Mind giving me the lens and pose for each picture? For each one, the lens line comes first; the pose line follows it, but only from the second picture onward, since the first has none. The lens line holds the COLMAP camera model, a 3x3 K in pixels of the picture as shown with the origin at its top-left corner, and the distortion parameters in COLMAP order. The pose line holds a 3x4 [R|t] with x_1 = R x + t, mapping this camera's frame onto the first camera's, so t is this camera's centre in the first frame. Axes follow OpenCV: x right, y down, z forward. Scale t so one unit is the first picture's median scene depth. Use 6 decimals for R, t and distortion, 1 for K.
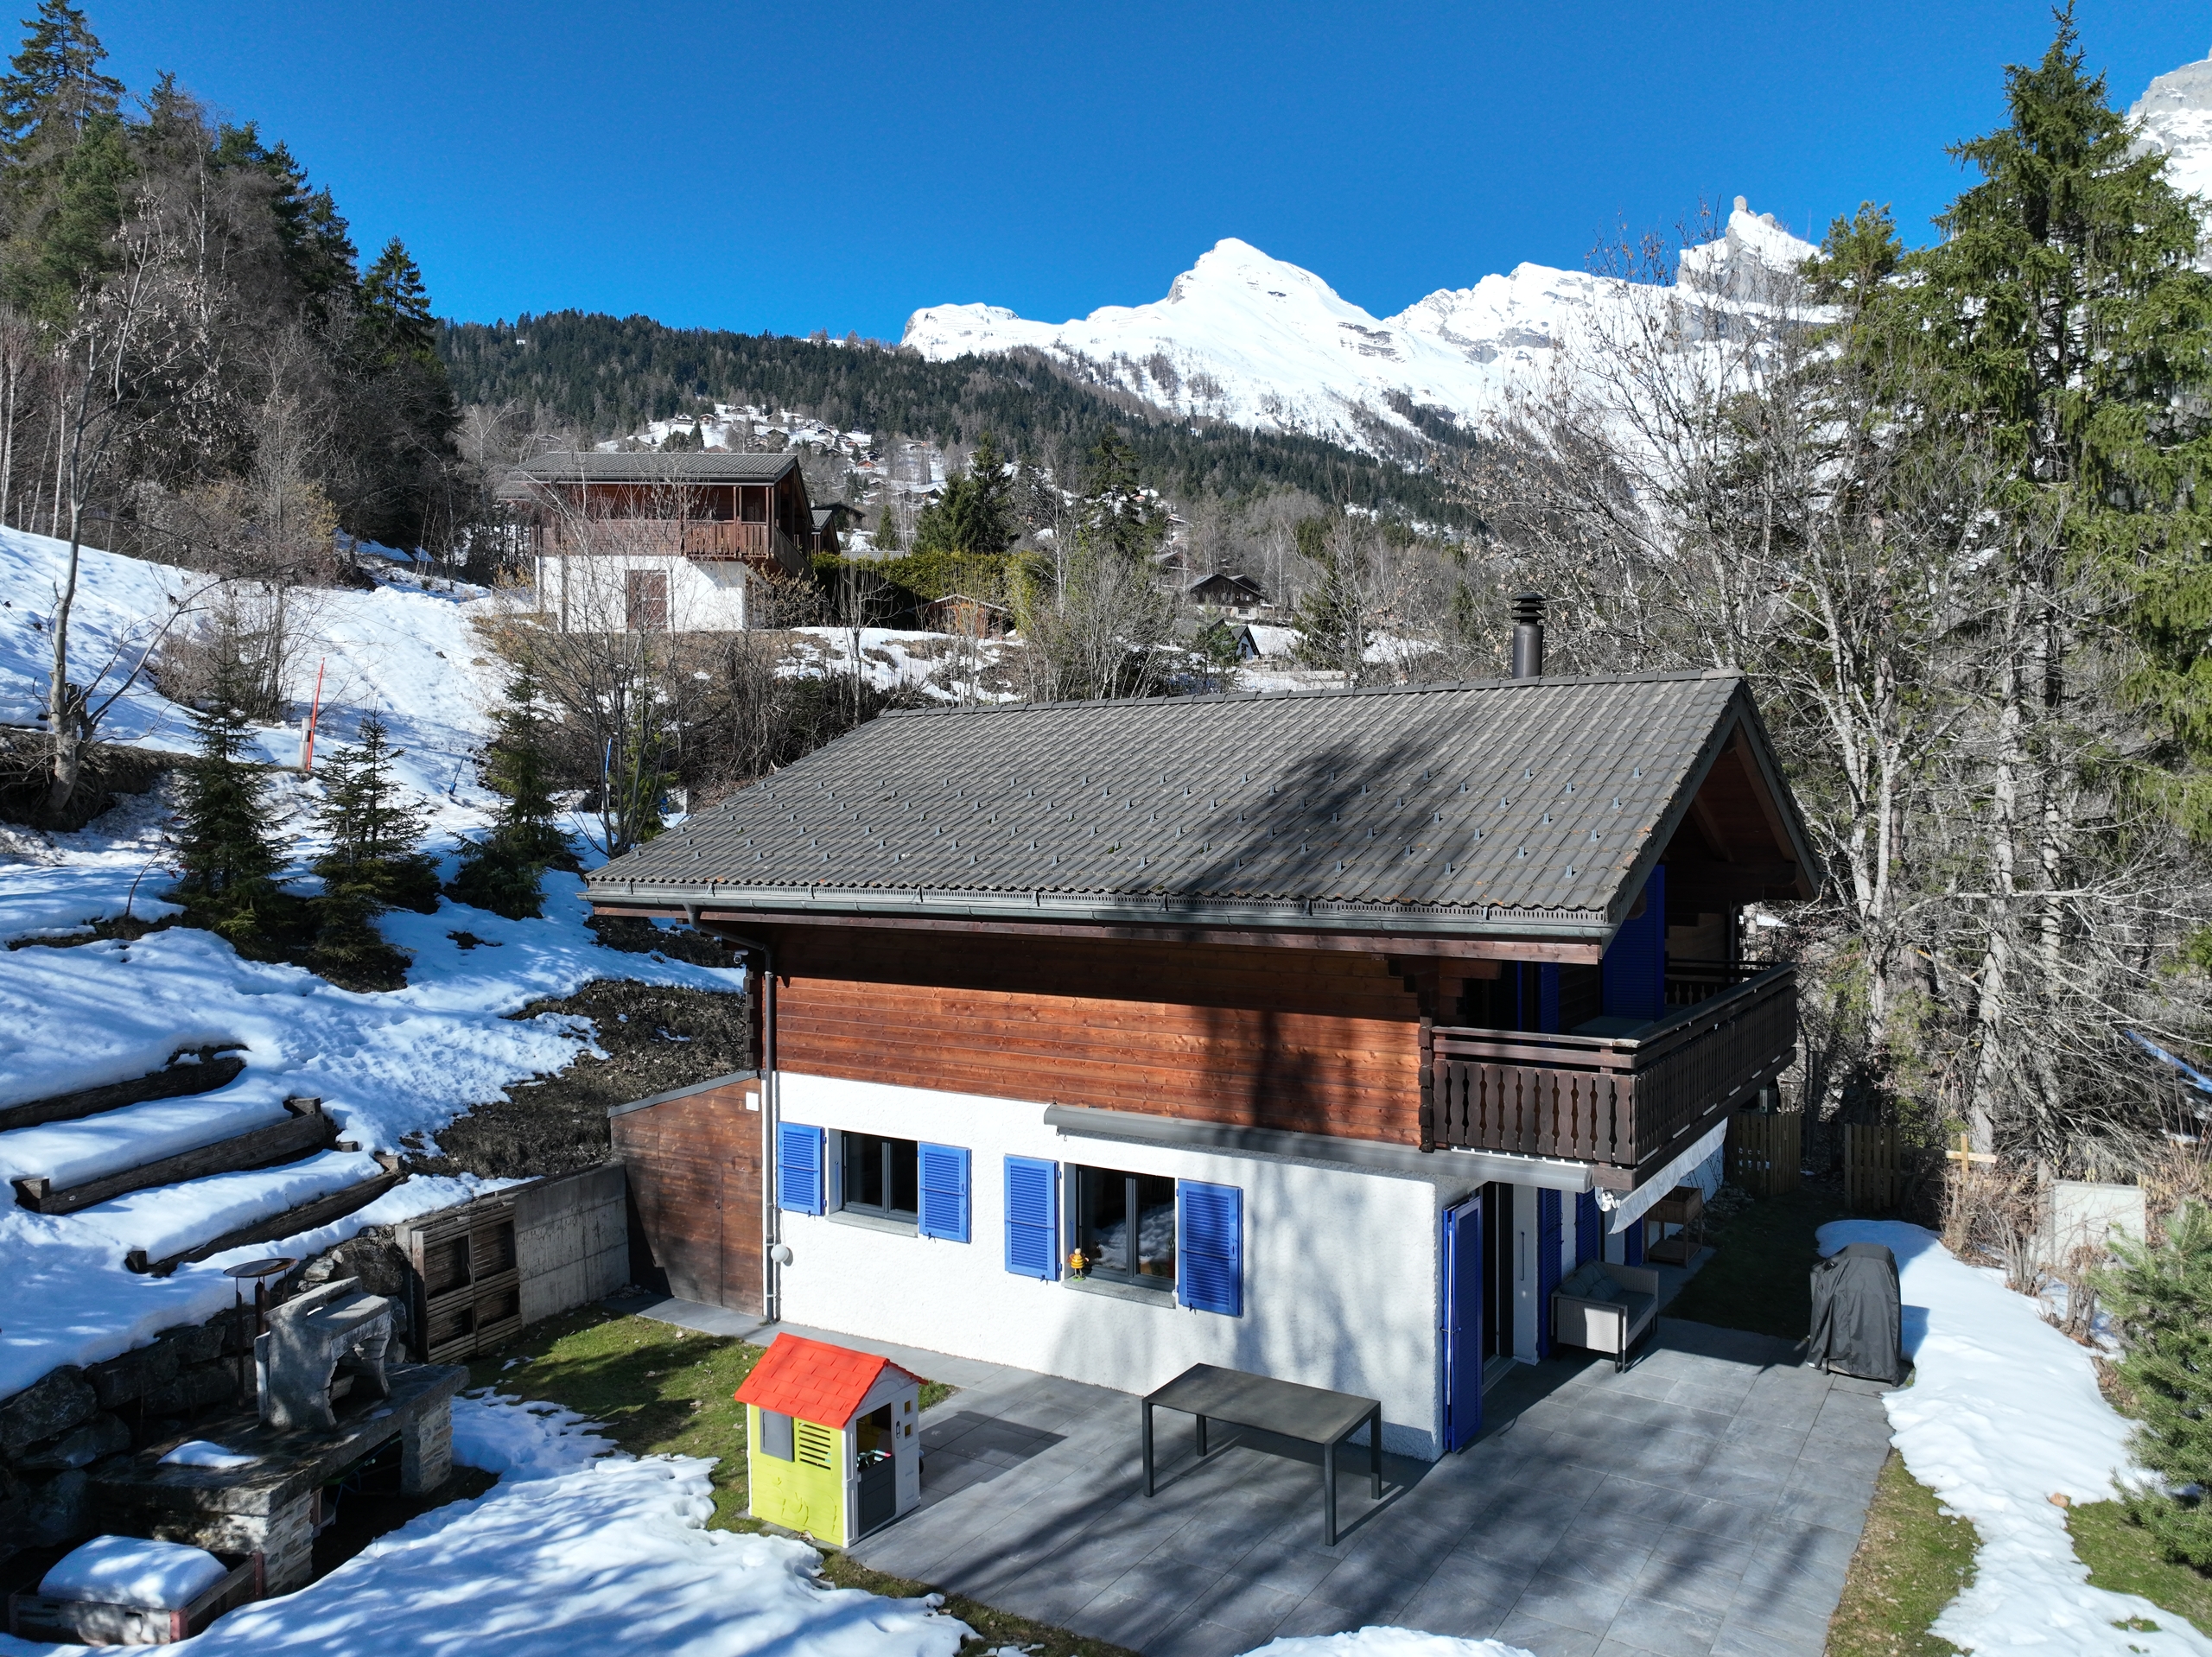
lens RADIAL K [[1579.0, 0, 1095.4], [0, 1579.0, 828.5], [0, 0, 1]] dist [0.005518, 0.012522]
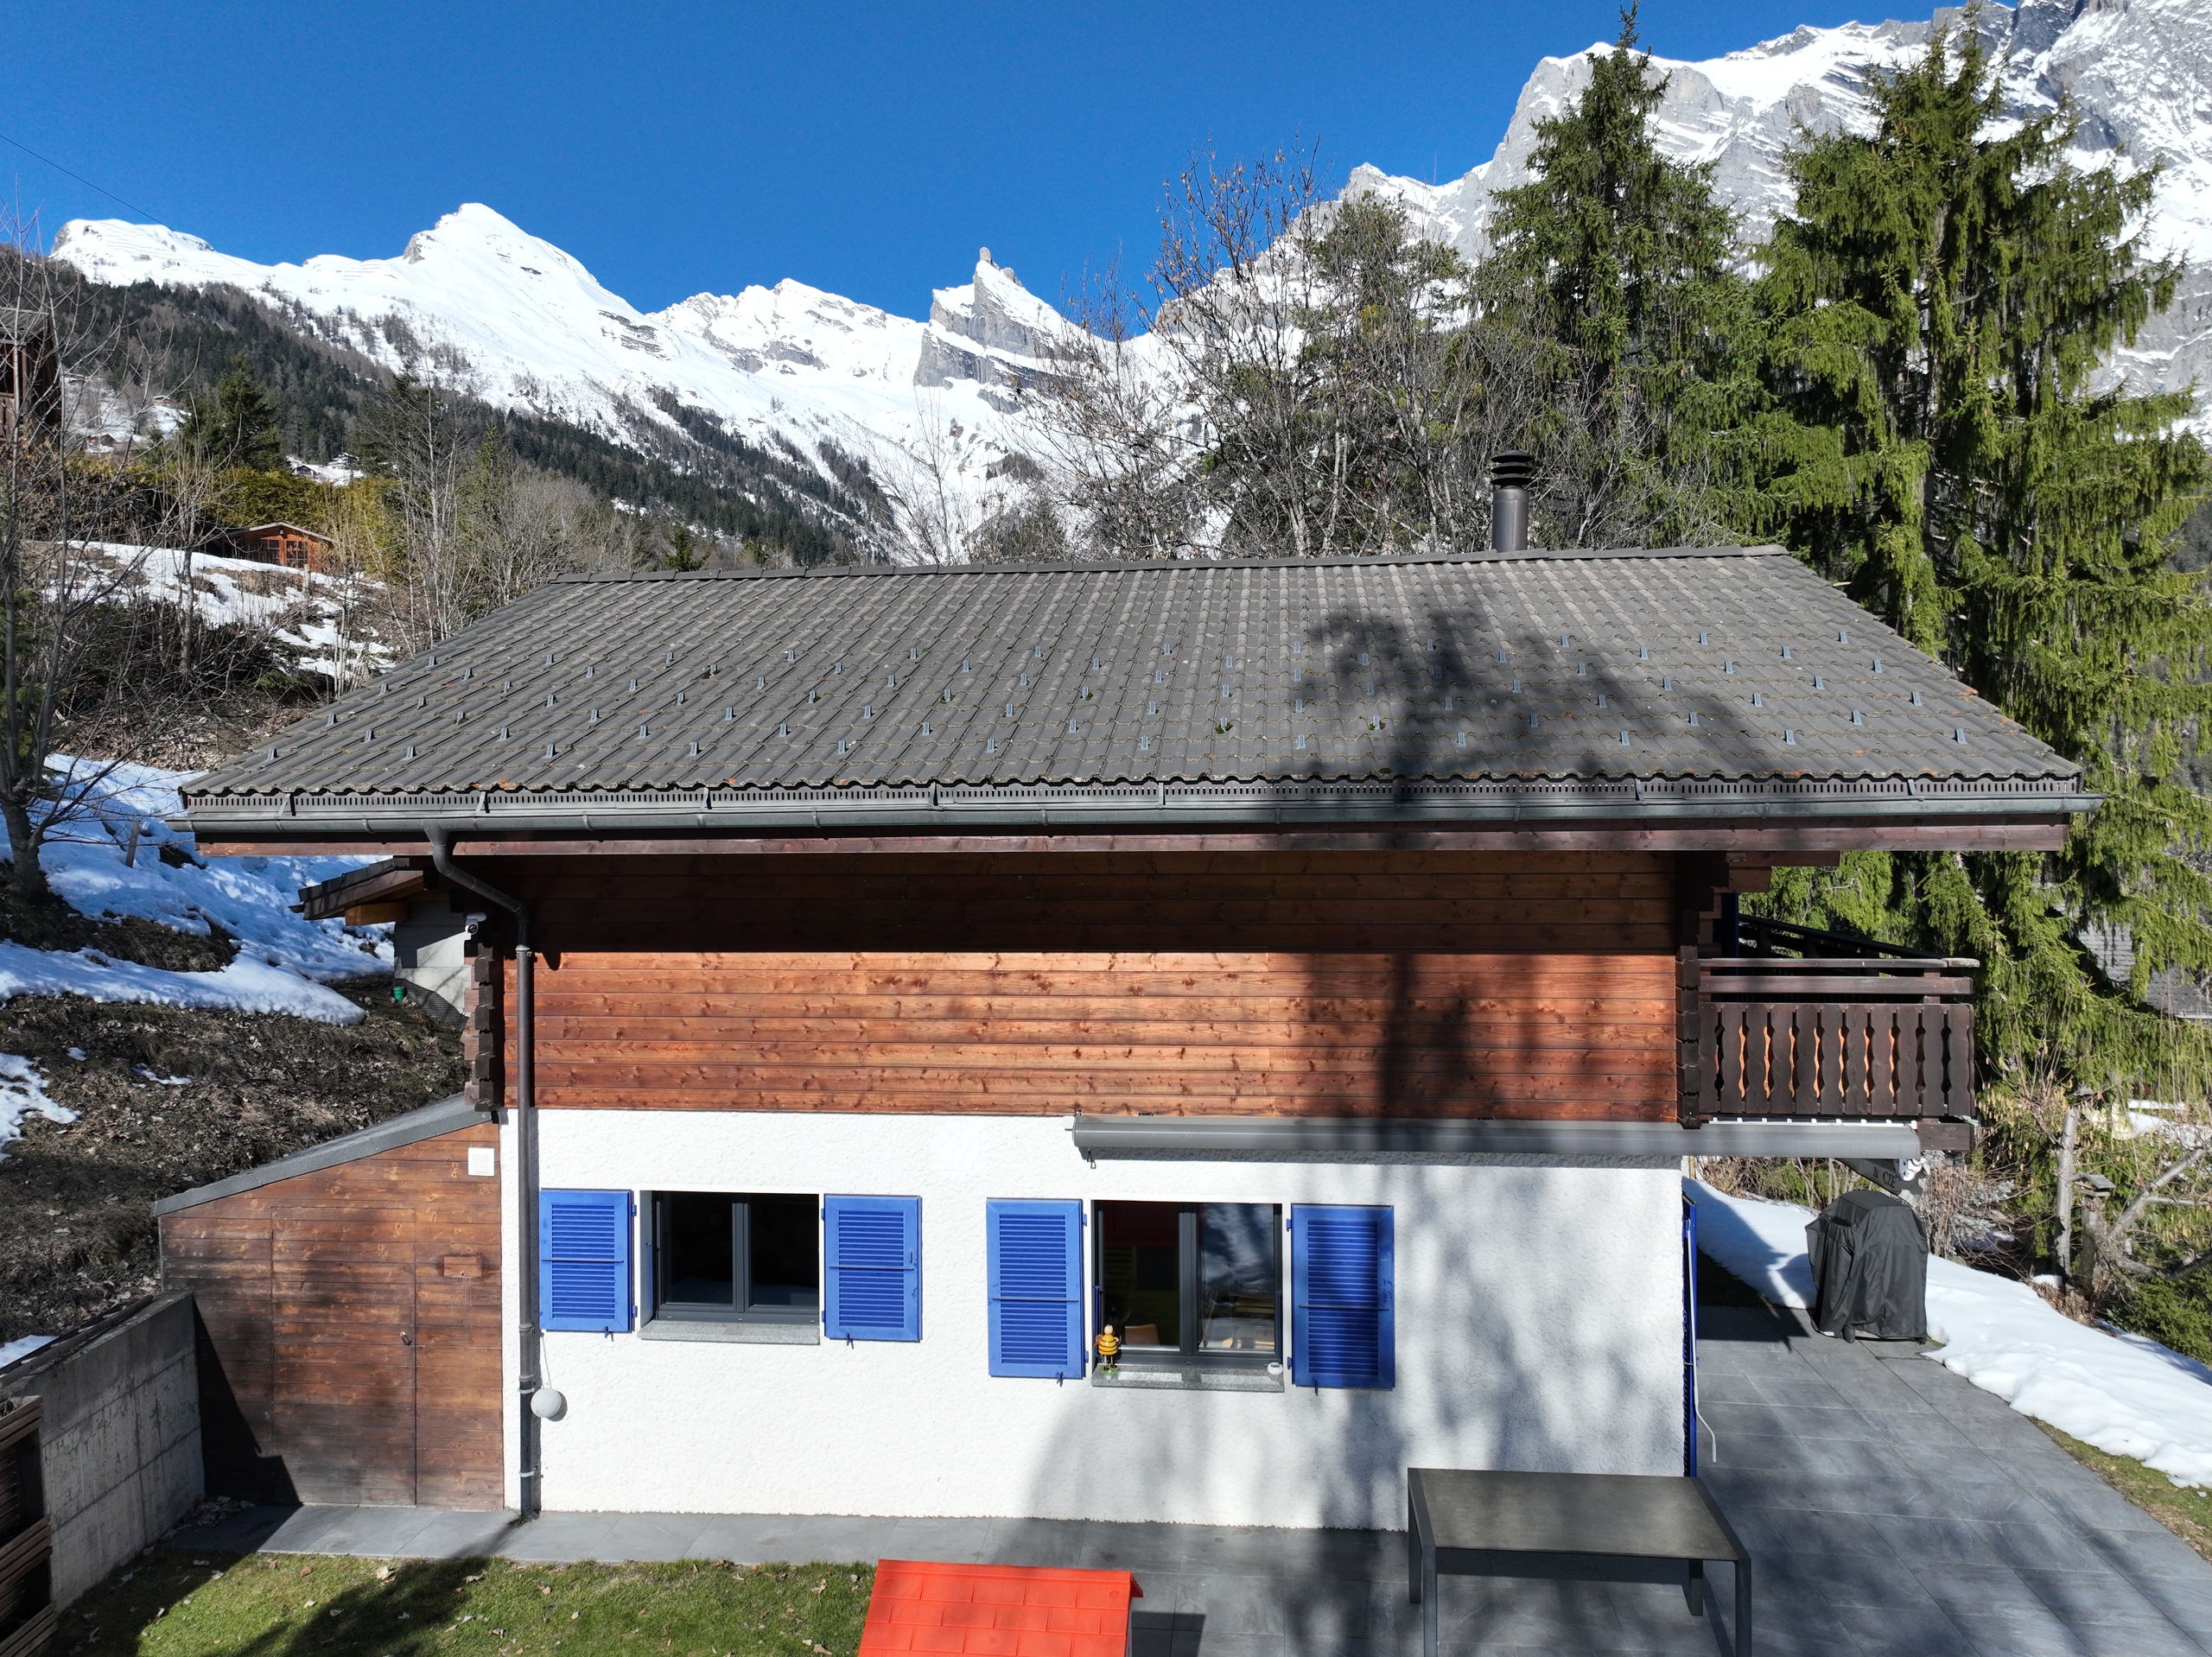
lens RADIAL K [[1579.0, 0, 1121.9], [0, 1579.0, 830.1], [0, 0, 1]] dist [0.005518, 0.012522]
pose [[0.891824, -0.006598, 0.452334, -0.222258], [0.008149, 0.999966, -0.001480, 0.038898], [-0.452309, 0.005006, 0.891847, 0.278929]]
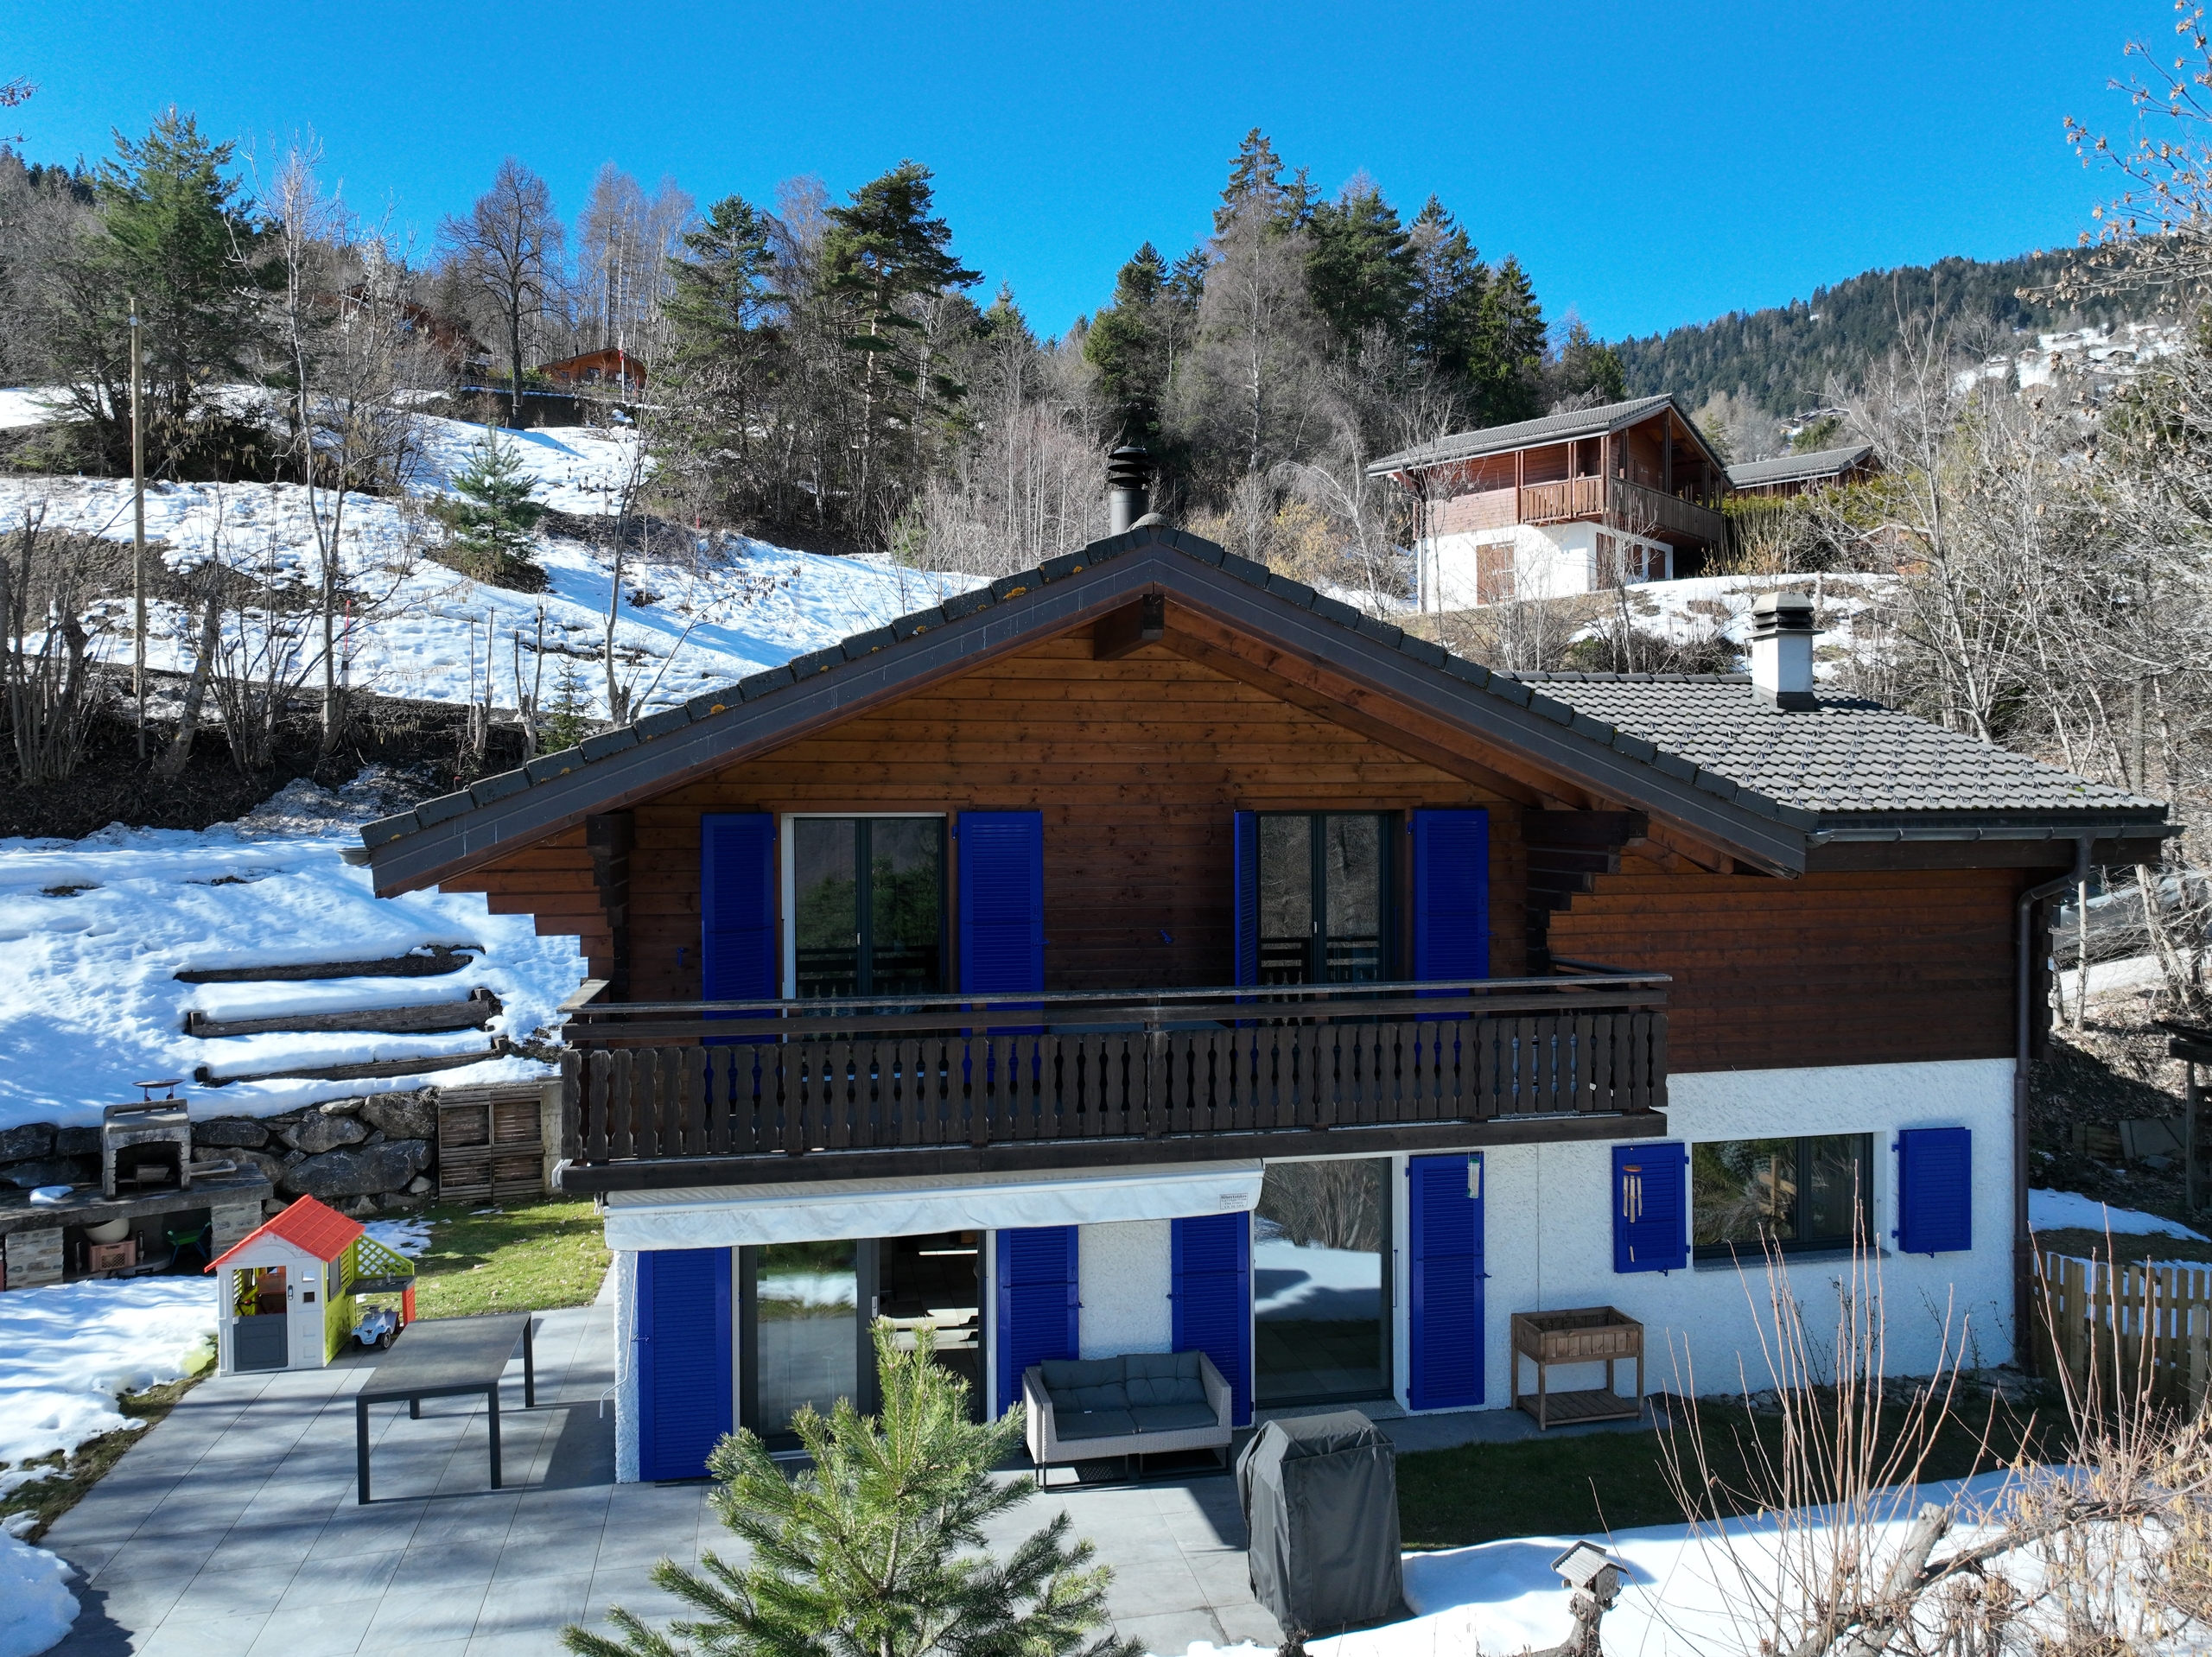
lens RADIAL K [[1579.0, 0, 1101.4], [0, 1579.0, 820.4], [0, 0, 1]] dist [0.005518, 0.012522]
pose [[0.712155, -0.004552, -0.702008, 0.625512], [0.004602, 0.999988, -0.001817, 0.028424], [0.702008, -0.001937, 0.712167, 0.336004]]
